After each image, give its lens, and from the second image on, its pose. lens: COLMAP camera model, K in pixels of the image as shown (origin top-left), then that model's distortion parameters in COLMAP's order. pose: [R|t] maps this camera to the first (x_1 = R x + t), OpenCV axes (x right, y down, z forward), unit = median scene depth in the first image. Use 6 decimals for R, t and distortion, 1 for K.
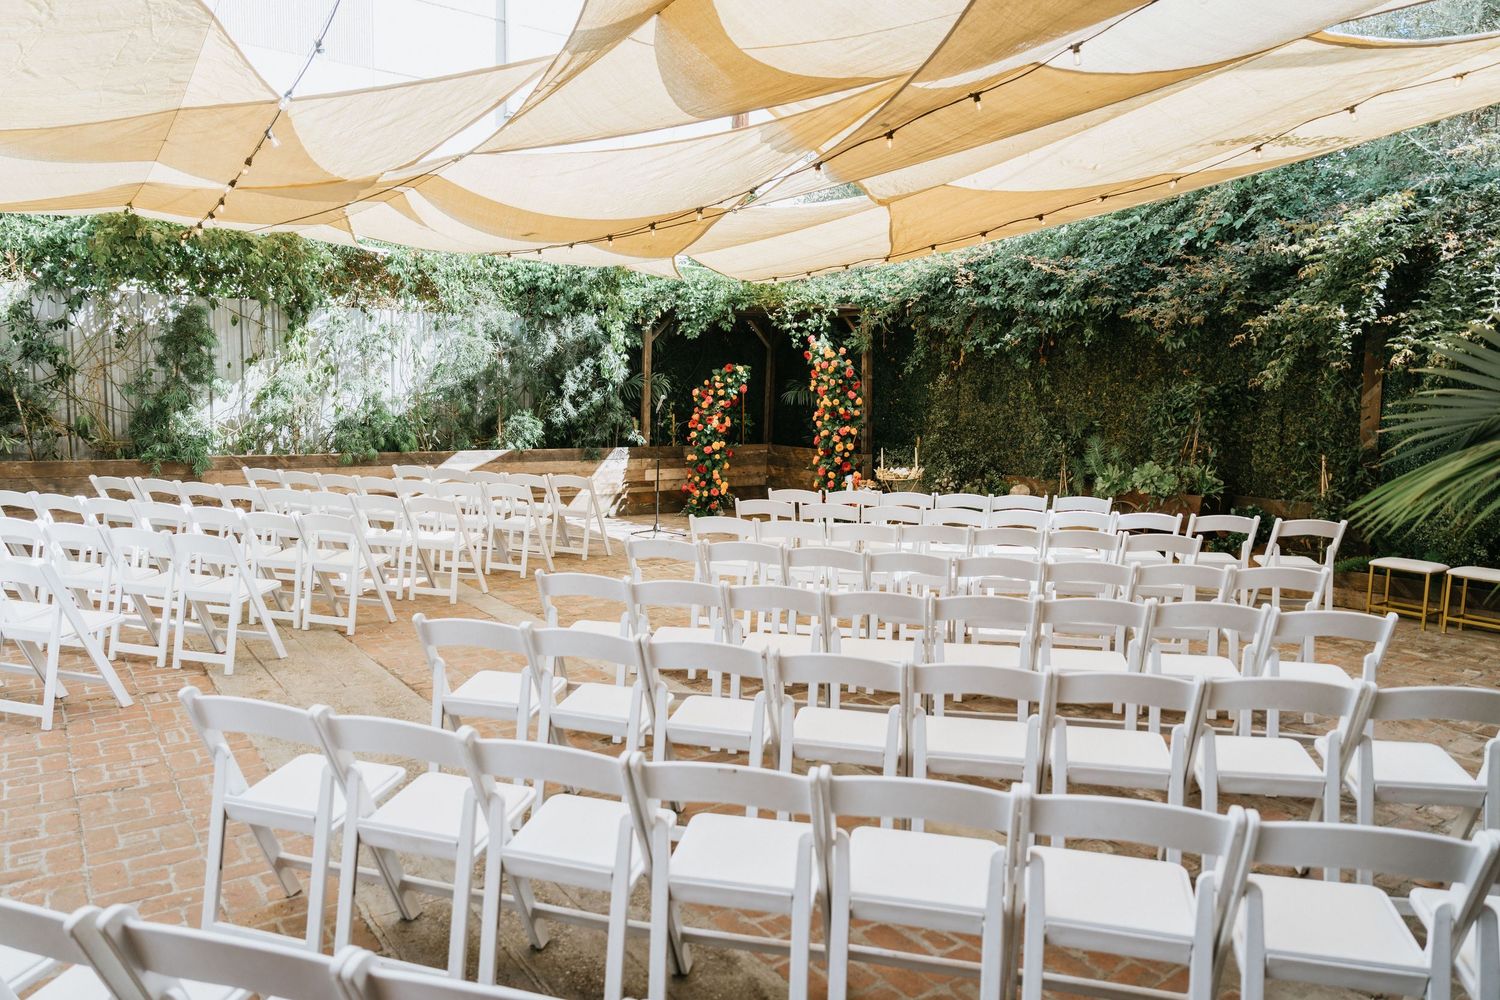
lens RADIAL K [[1010.0, 0, 748.4], [0, 1010.0, 504.5], [0, 0, 1]] dist [-0.016522, 0.019253]
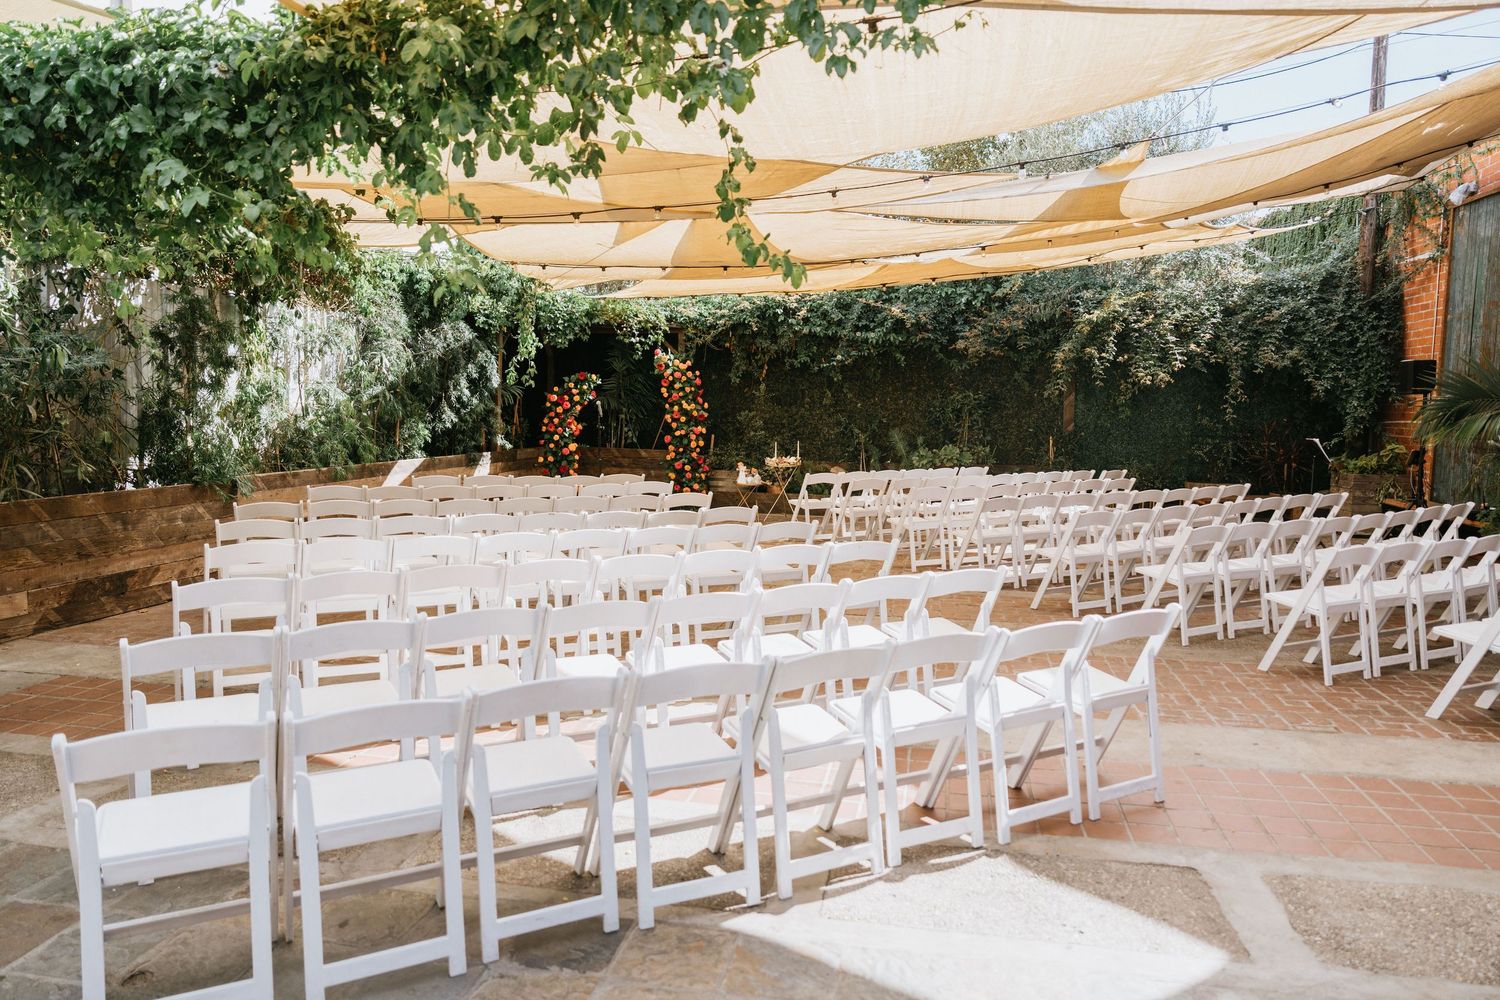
lens RADIAL K [[1010.0, 0, 749.5], [0, 1010.0, 499.0], [0, 0, 1]] dist [-0.016522, 0.019253]
pose [[0.734993, -0.068387, 0.674618, -0.643765], [0.073184, 0.997090, 0.021343, -0.012283], [-0.674114, 0.033684, 0.737859, 0.073841]]
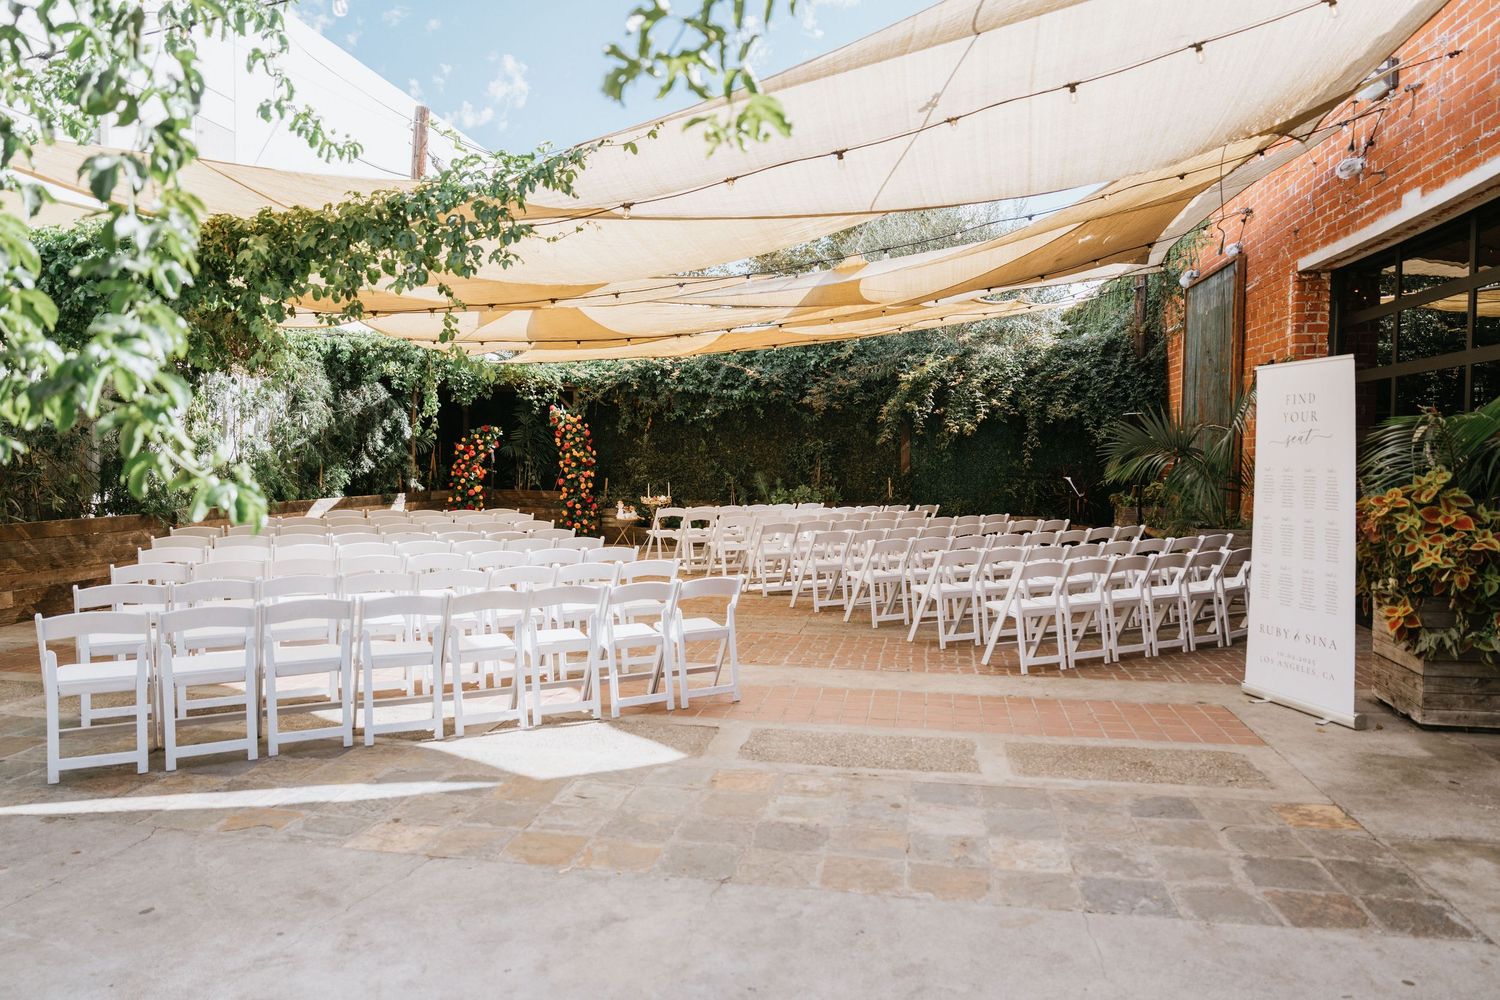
lens RADIAL K [[1010.0, 0, 741.3], [0, 1010.0, 507.2], [0, 0, 1]] dist [-0.016522, 0.019253]
pose [[0.727052, -0.046450, 0.685009, -0.680119], [0.079234, 0.996719, -0.016510, 0.012421], [-0.681995, 0.066280, 0.728347, -0.157815]]
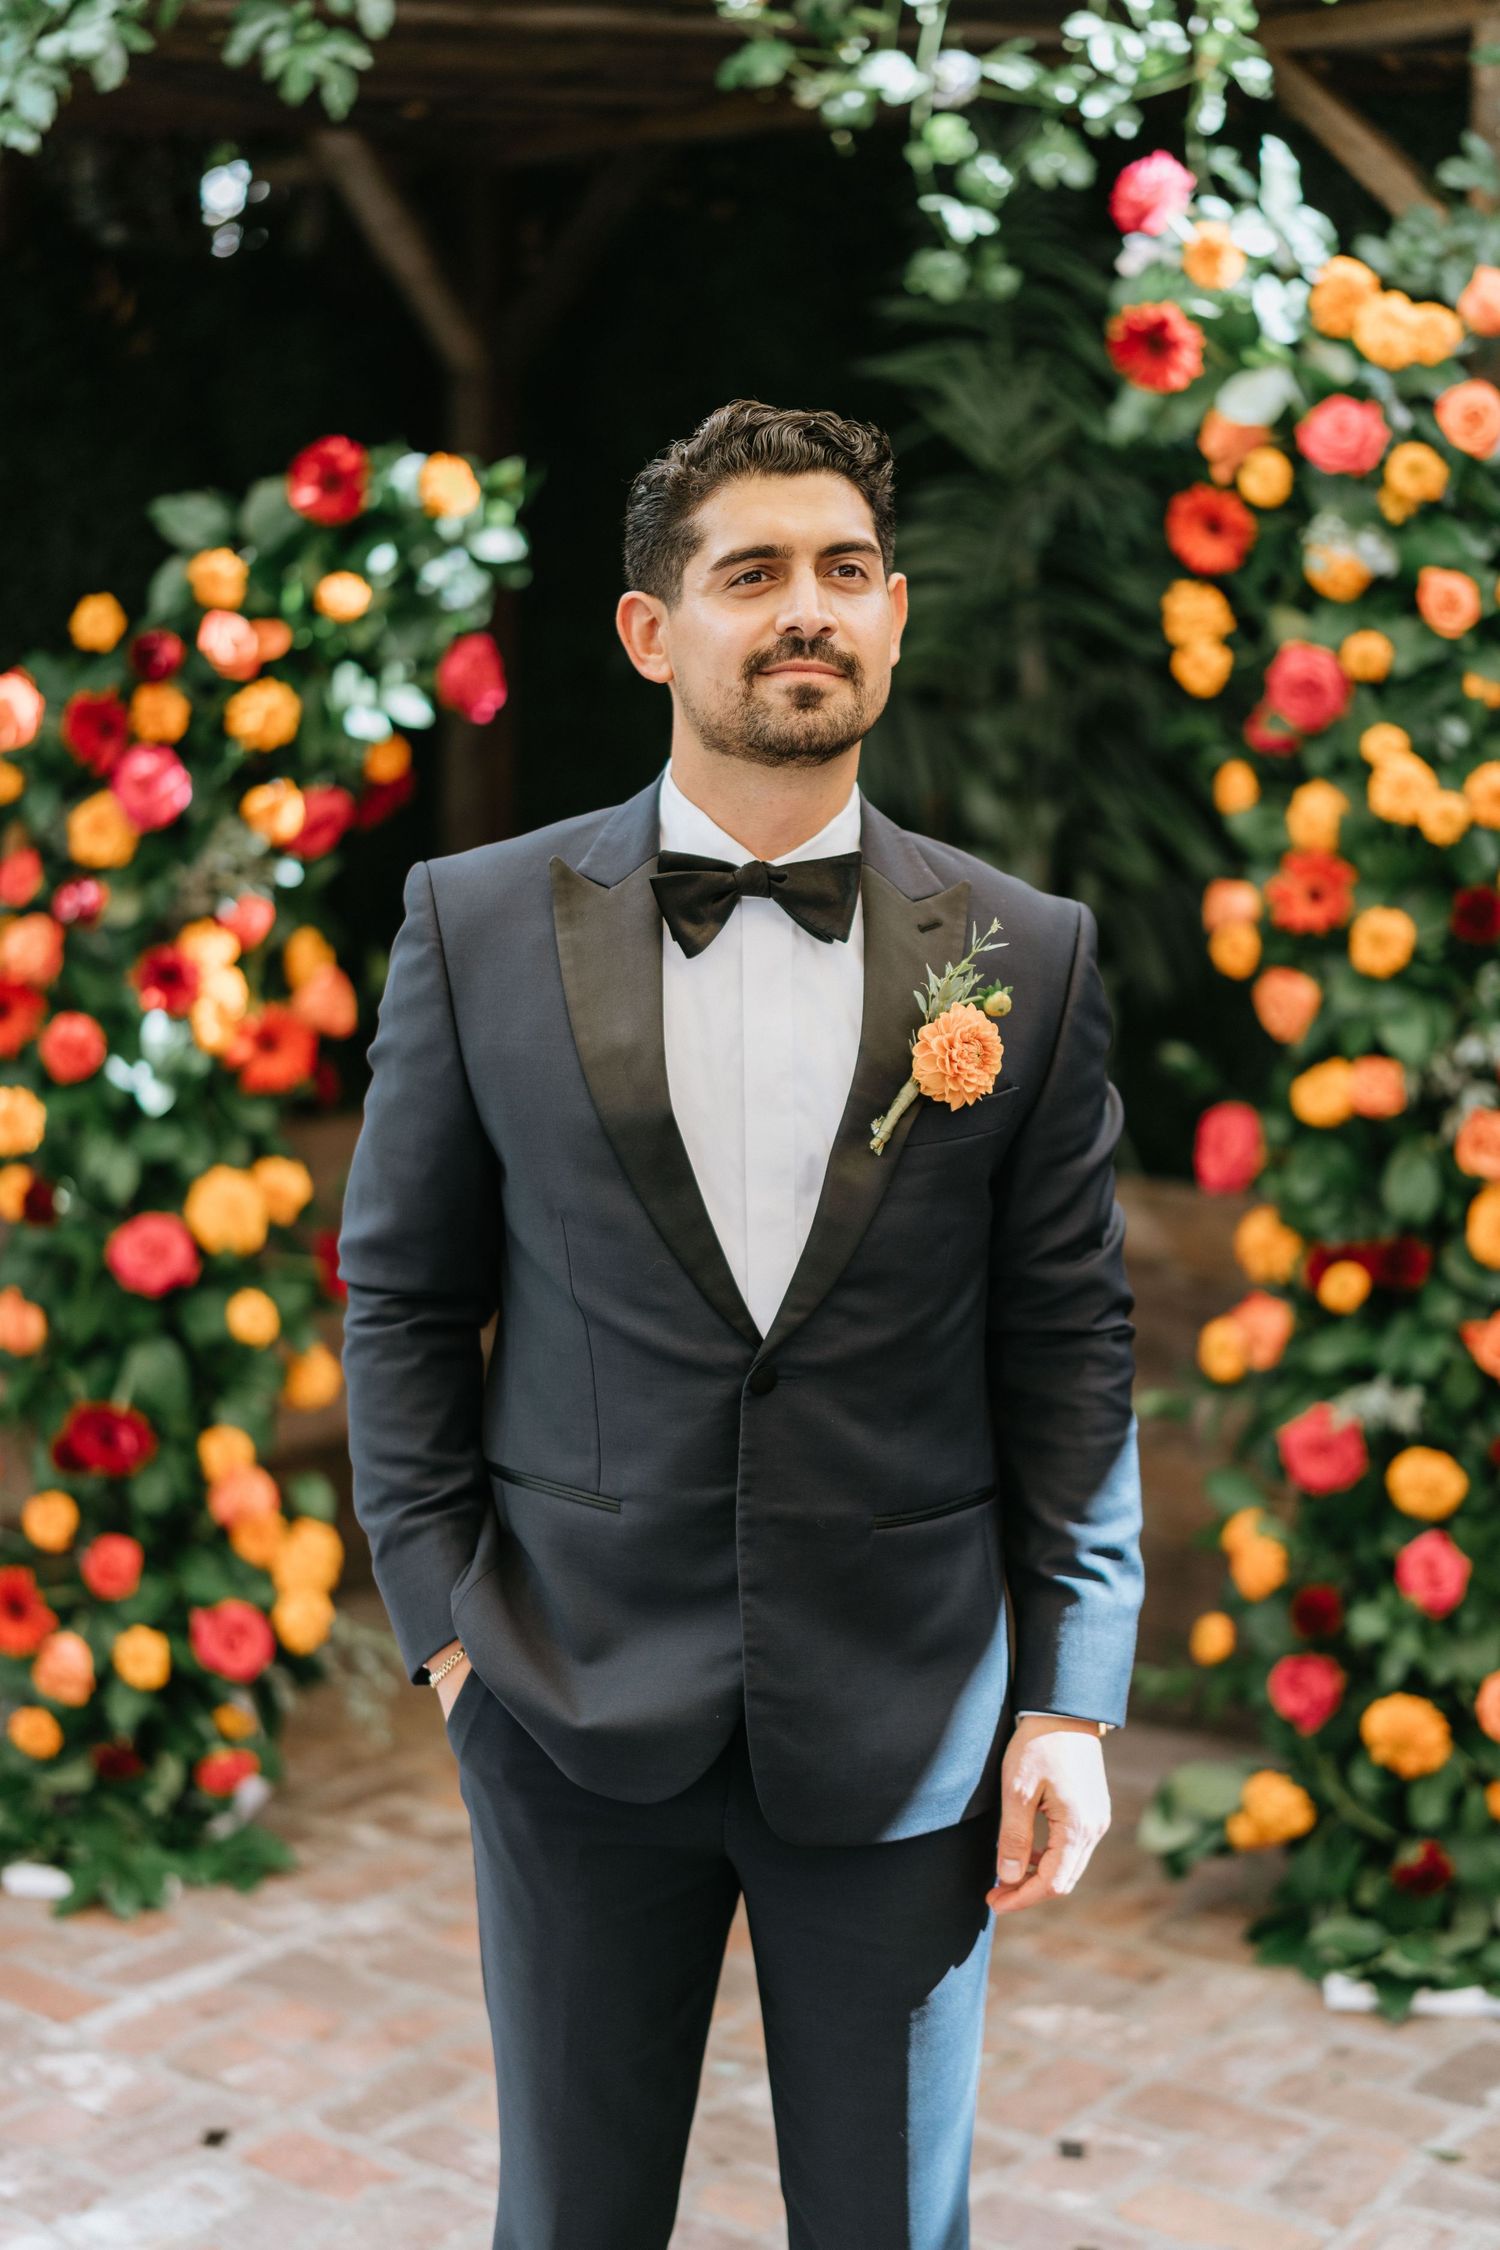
lens RADIAL K [[3272.4, 0, 740.2], [0, 3272.4, 1162.1], [0, 0, 1]] dist [0.029648, 0.000000]
pose [[0.959122, -0.049427, 0.278644, -0.078482], [0.041957, 0.998584, 0.032710, -0.074339], [-0.279866, -0.019682, 0.959837, 0.665709]]
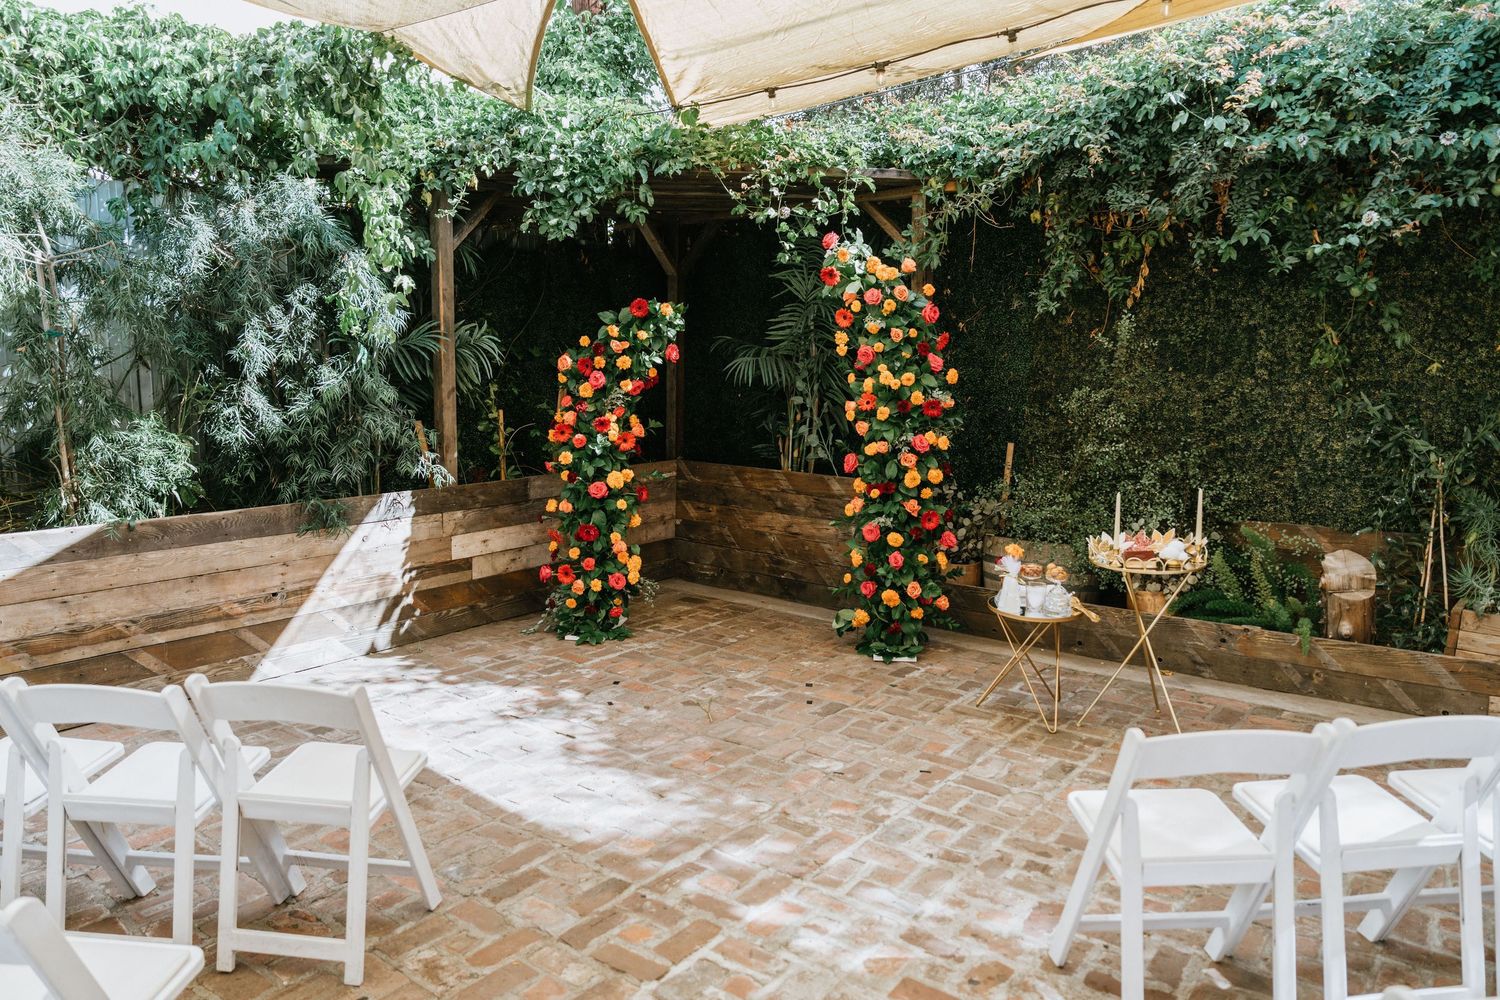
lens RADIAL K [[1010.0, 0, 747.2], [0, 1010.0, 502.8], [0, 0, 1]] dist [-0.016522, 0.019253]
pose [[0.962111, -0.054081, 0.267239, -0.099696], [0.046770, 0.998339, 0.033649, -0.061829], [-0.268615, -0.019876, 0.963042, 0.557925]]
